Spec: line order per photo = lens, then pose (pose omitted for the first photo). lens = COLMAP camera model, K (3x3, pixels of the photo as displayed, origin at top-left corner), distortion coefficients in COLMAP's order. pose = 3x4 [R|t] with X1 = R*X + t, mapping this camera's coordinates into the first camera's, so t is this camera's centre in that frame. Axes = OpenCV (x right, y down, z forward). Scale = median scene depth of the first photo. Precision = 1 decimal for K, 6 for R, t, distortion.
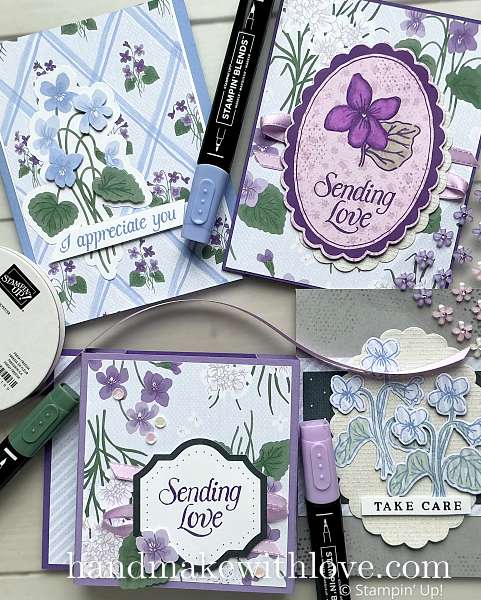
lens RADIAL K [[514.1, 0, 241.6], [0, 514.1, 302.4], [0, 0, 1]] dist [0.029788, -0.016530]
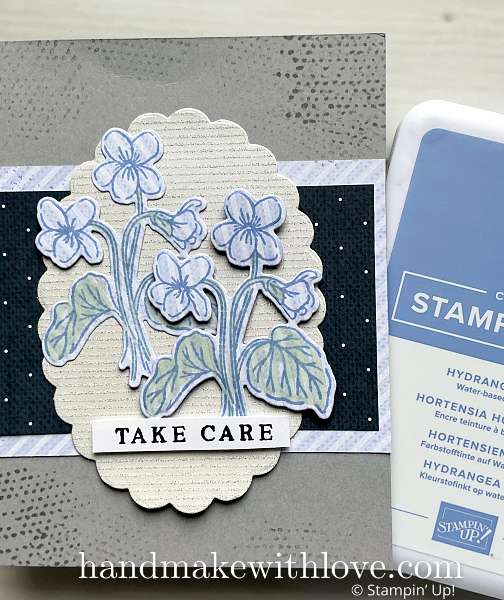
lens RADIAL K [[499.9, 0, 254.6], [0, 499.9, 294.9], [0, 0, 1]] dist [0.046151, -0.019308]
pose [[0.999985, -0.005357, 0.001199, 0.403540], [0.005381, 0.999754, -0.021500, 0.258722], [-0.001084, 0.021506, 0.999768, 0.468674]]
